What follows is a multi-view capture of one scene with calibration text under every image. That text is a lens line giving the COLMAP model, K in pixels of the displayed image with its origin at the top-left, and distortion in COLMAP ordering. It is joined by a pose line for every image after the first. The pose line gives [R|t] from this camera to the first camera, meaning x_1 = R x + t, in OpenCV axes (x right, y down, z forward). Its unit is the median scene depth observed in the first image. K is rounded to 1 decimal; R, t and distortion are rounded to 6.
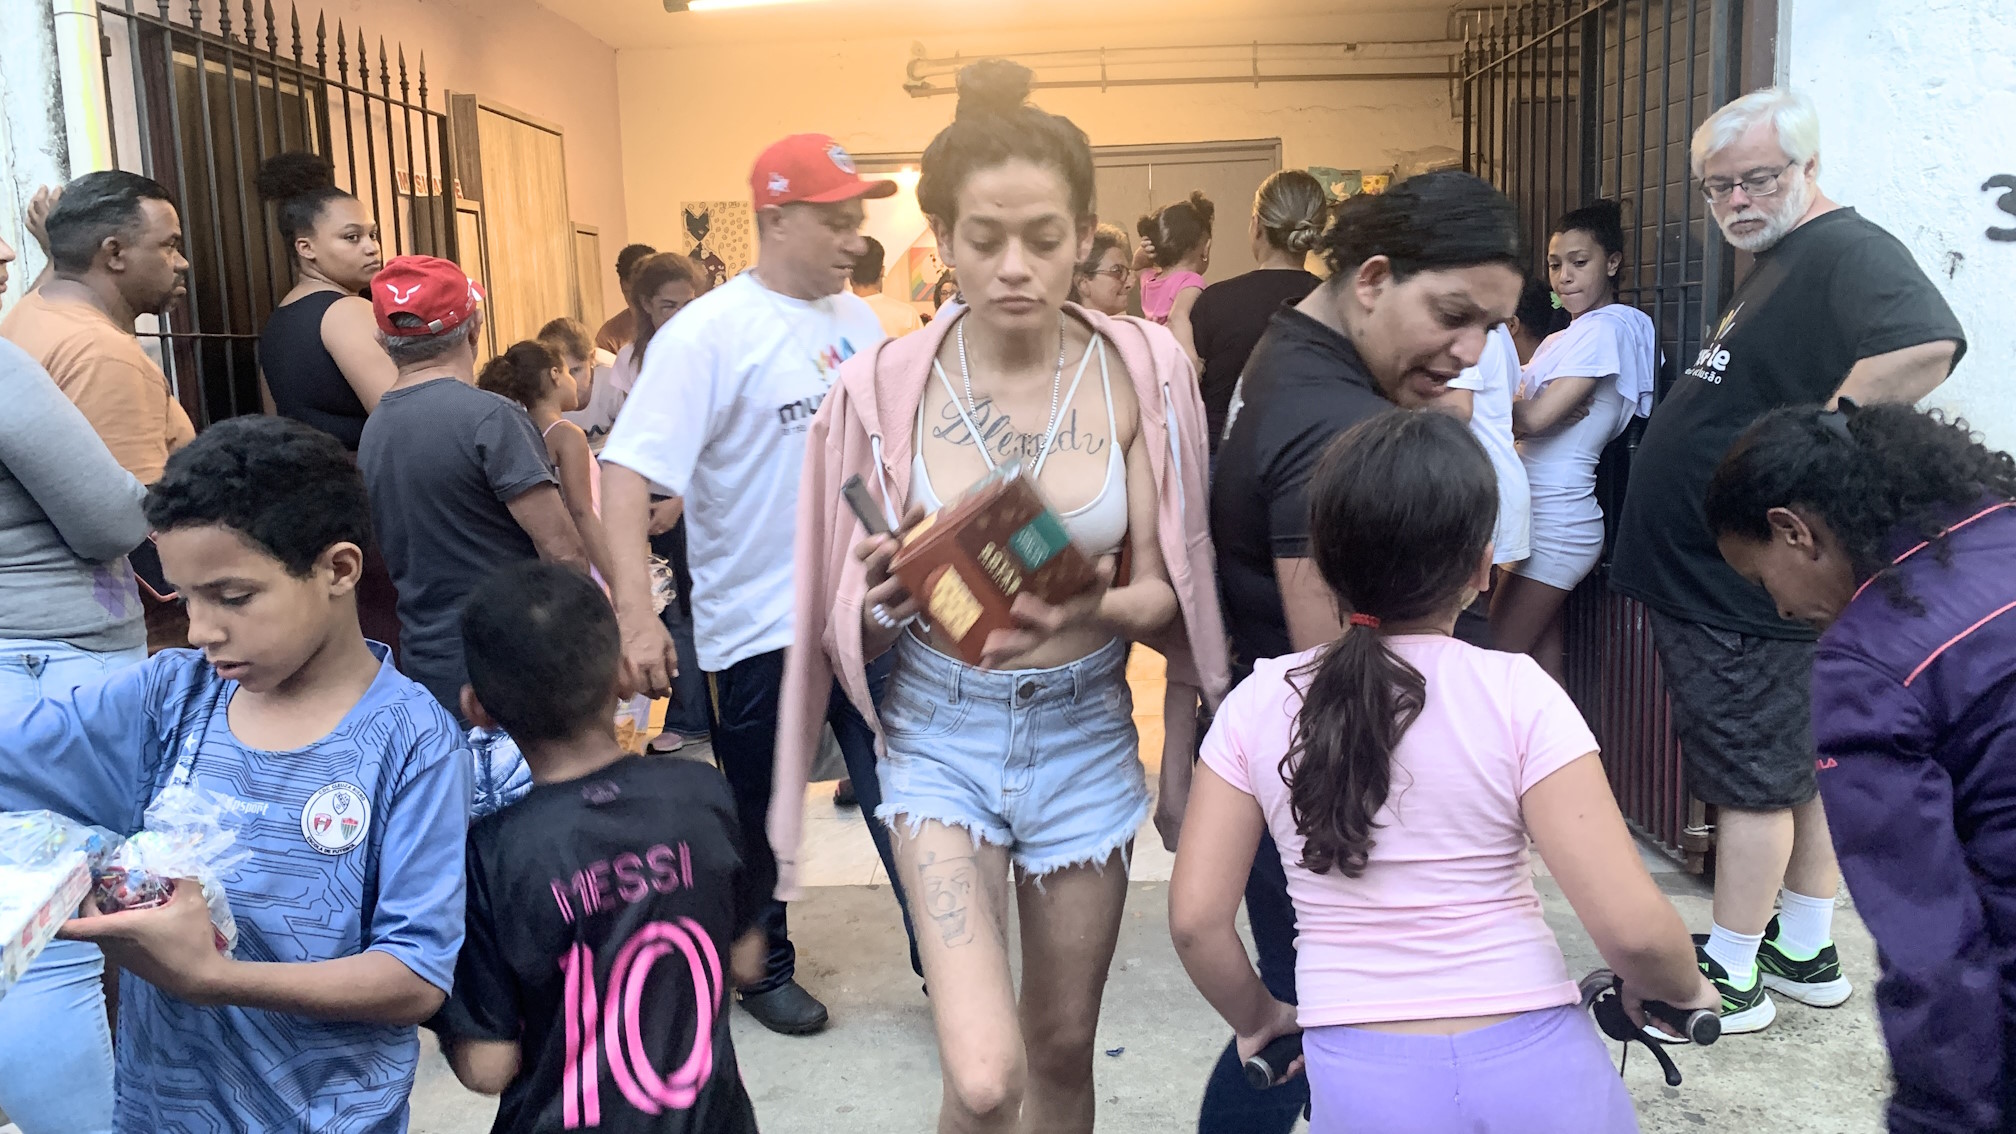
lens RADIAL K [[1494.9, 0, 1019.4], [0, 1494.9, 559.5], [0, 0, 1]] dist [0.010640, 0.004381]
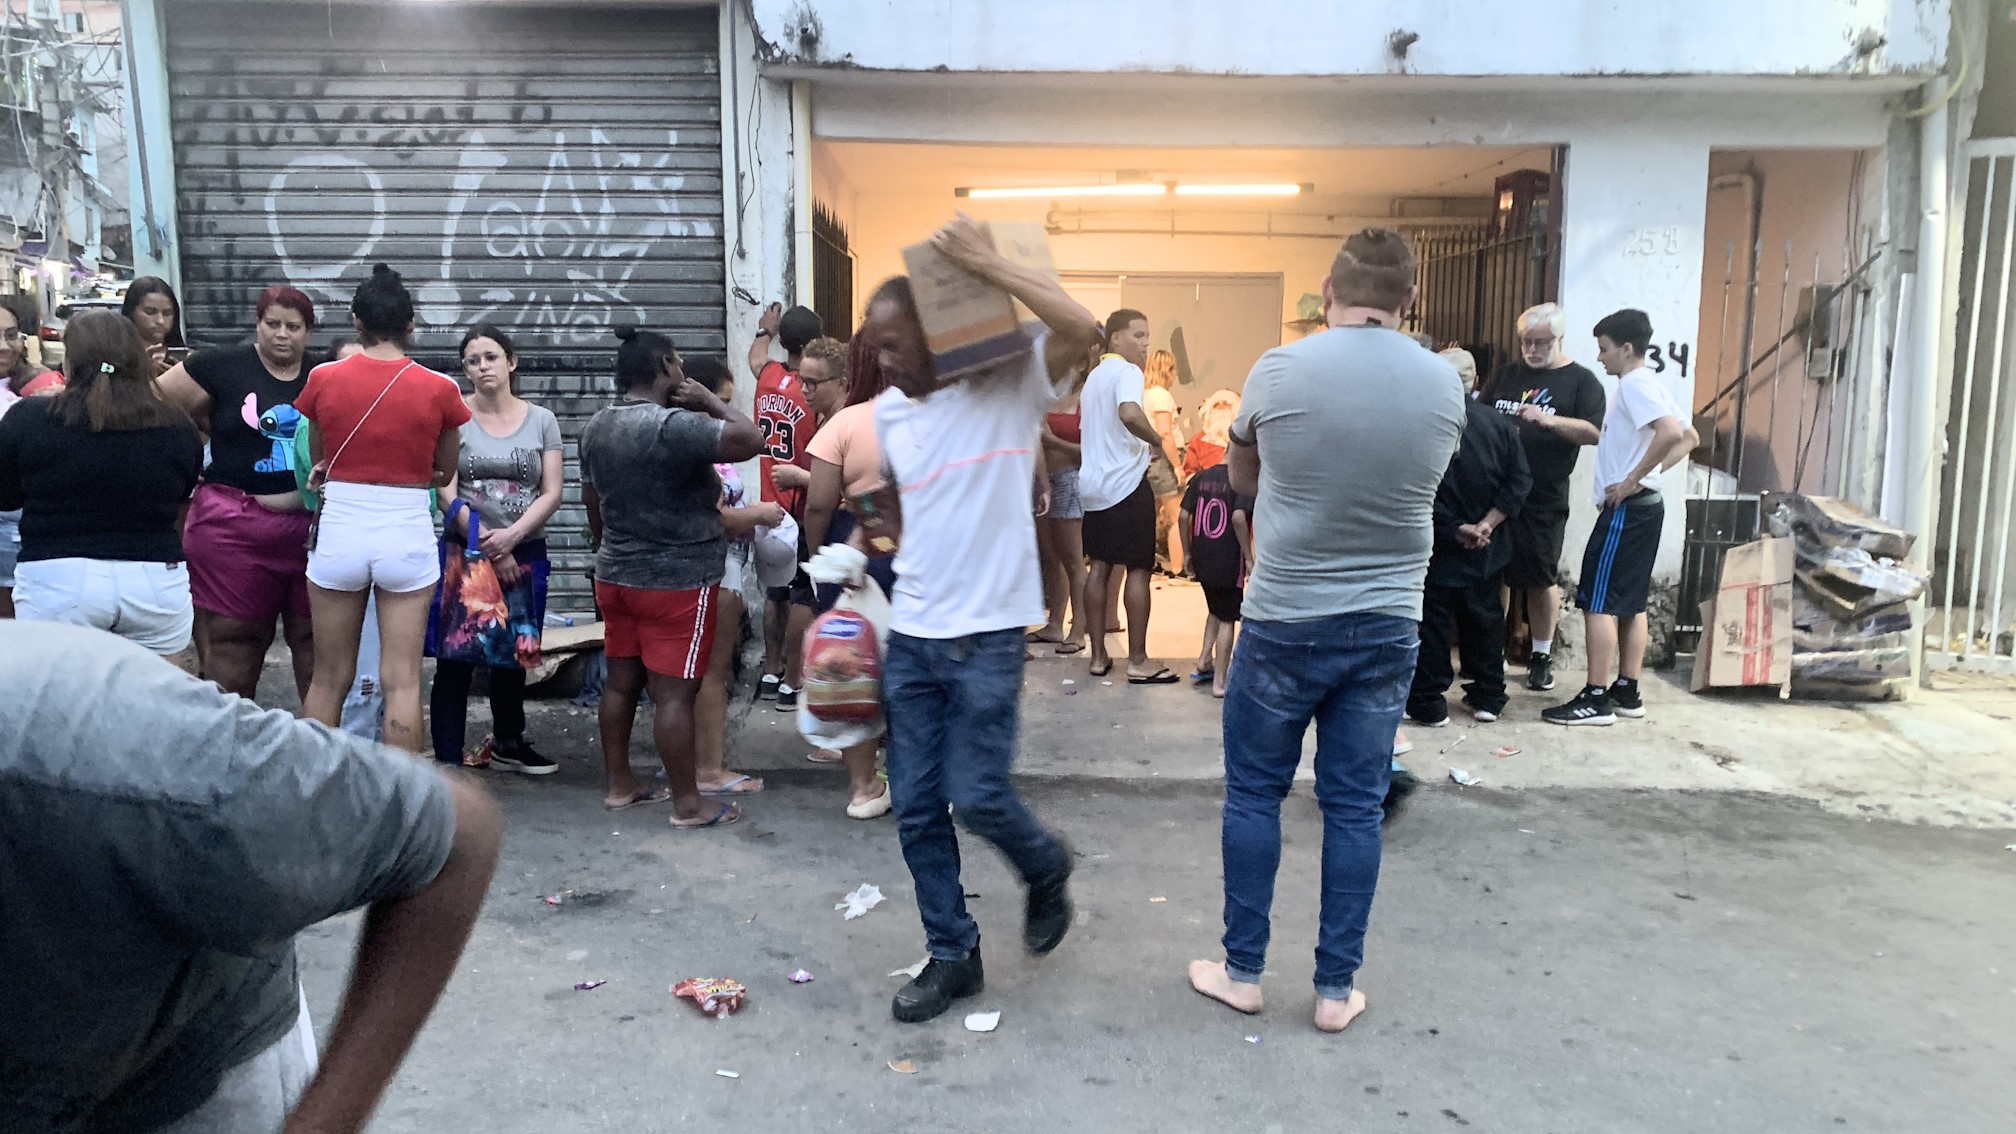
lens RADIAL K [[1494.9, 0, 1019.4], [0, 1494.9, 559.5], [0, 0, 1]] dist [0.010640, 0.004381]
pose [[0.996577, 0.036484, 0.074187, -0.404549], [-0.033892, 0.998780, -0.035908, 0.162506], [-0.075406, 0.033271, 0.996598, -1.034012]]
